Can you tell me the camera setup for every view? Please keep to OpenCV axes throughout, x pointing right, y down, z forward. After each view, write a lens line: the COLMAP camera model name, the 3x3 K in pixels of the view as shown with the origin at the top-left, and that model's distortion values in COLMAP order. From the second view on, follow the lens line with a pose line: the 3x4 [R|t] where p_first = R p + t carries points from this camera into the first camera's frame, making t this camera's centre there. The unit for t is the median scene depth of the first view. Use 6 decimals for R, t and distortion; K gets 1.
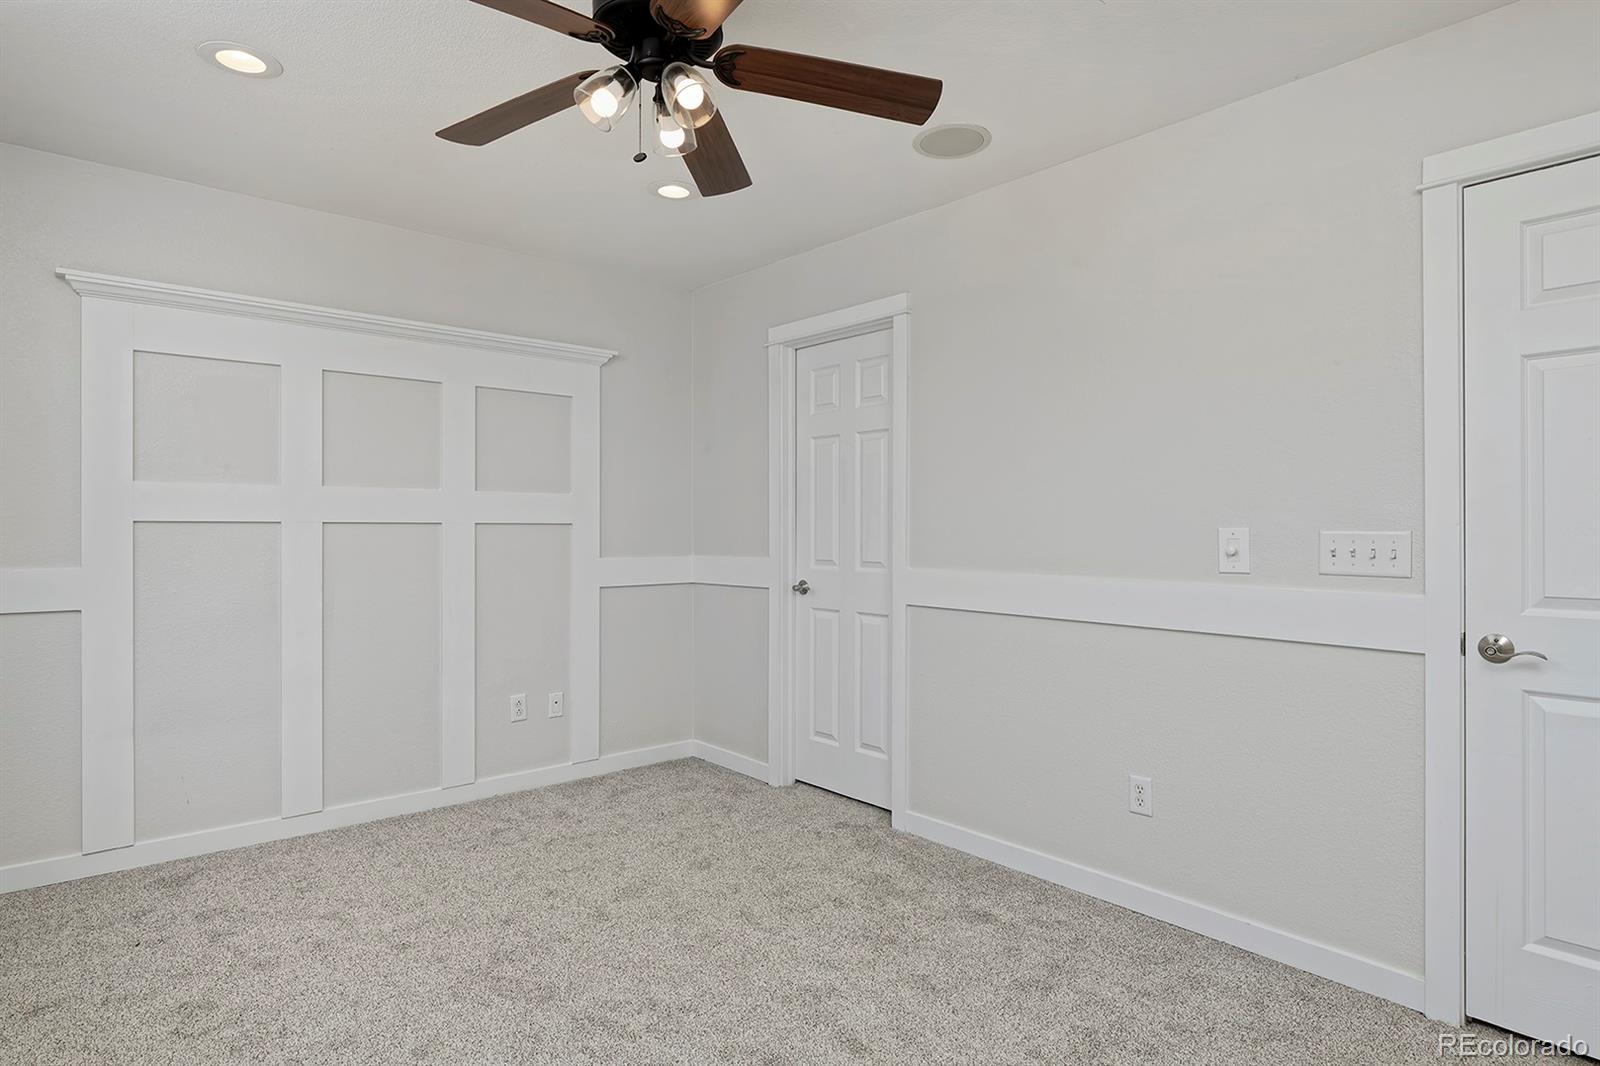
lens RADIAL K [[894.2, 0, 810.0], [0, 894.2, 532.1], [0, 0, 1]] dist [0.000849, -0.003876]
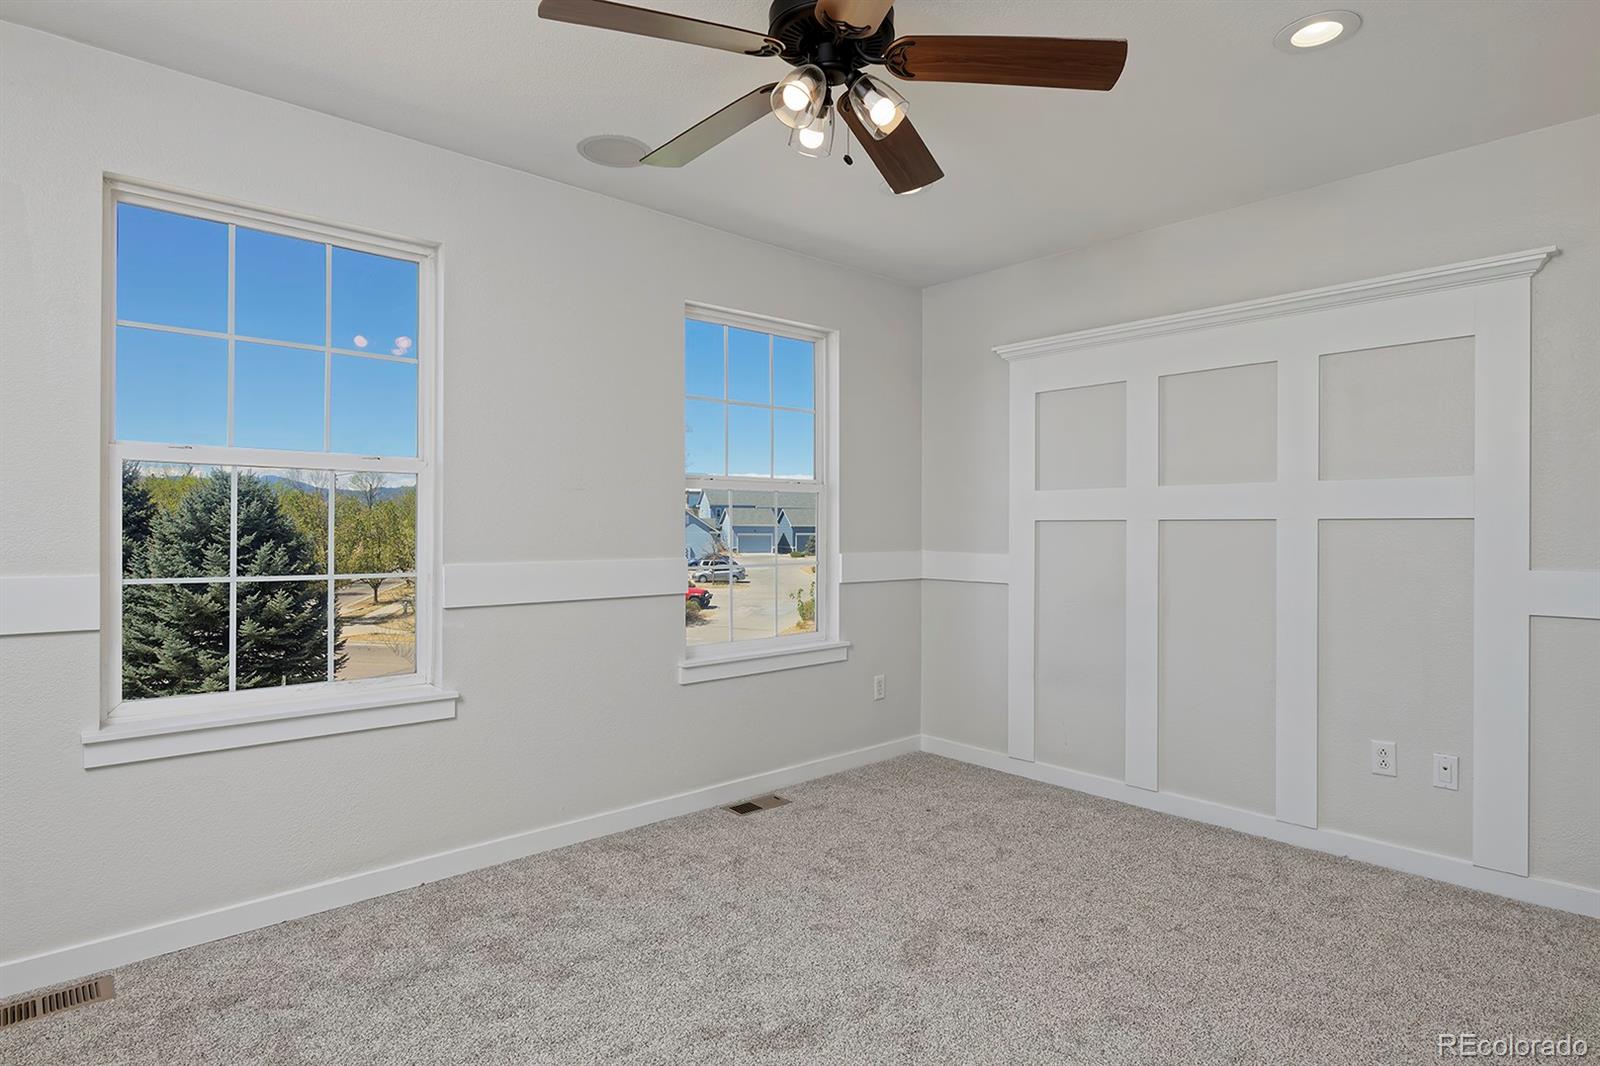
lens RADIAL K [[894.2, 0, 808.7], [0, 894.2, 532.6], [0, 0, 1]] dist [0.000849, -0.003876]
pose [[-0.005099, 0.005742, -0.999971, 0.483692], [-0.001462, 0.999982, 0.005750, -0.001827], [0.999986, 0.001491, -0.005090, 0.550455]]
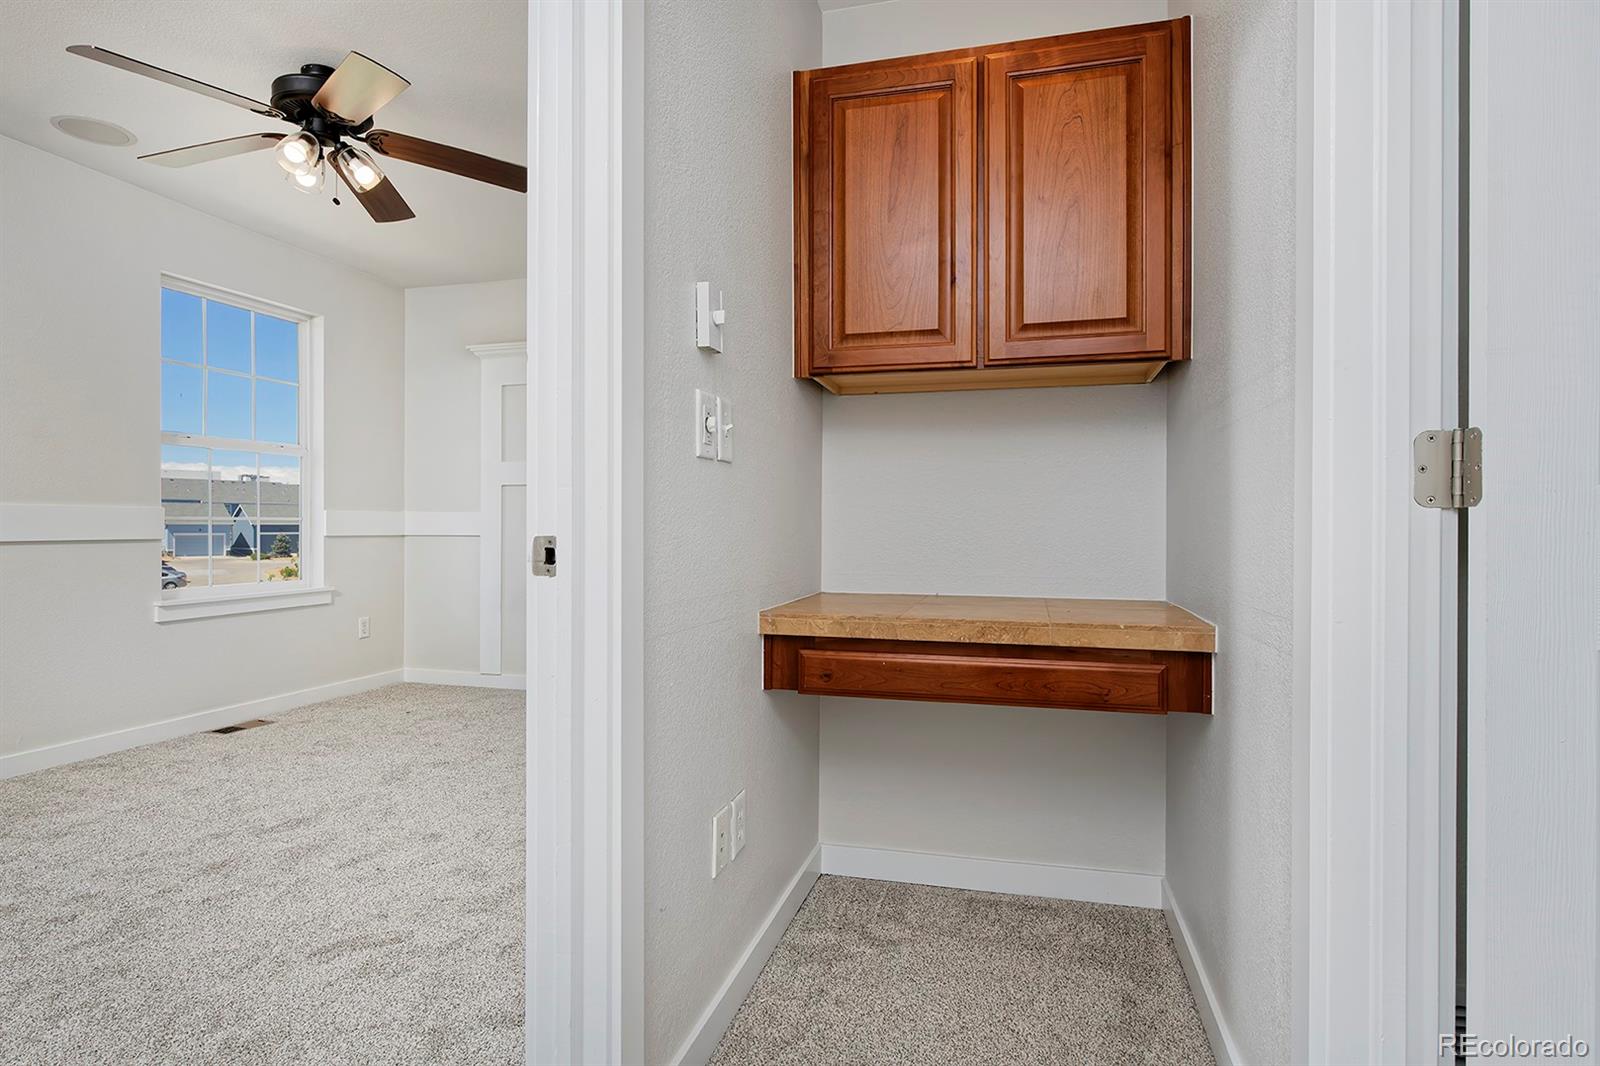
lens RADIAL K [[862.4, 0, 824.5], [0, 862.4, 528.0], [0, 0, 1]] dist [0.000861, -0.001379]
pose [[0.533238, 0.000598, -0.845965, 0.815067], [-0.001415, 0.999999, -0.000185, 0.059561], [0.845964, 0.001296, 0.533238, 0.529423]]
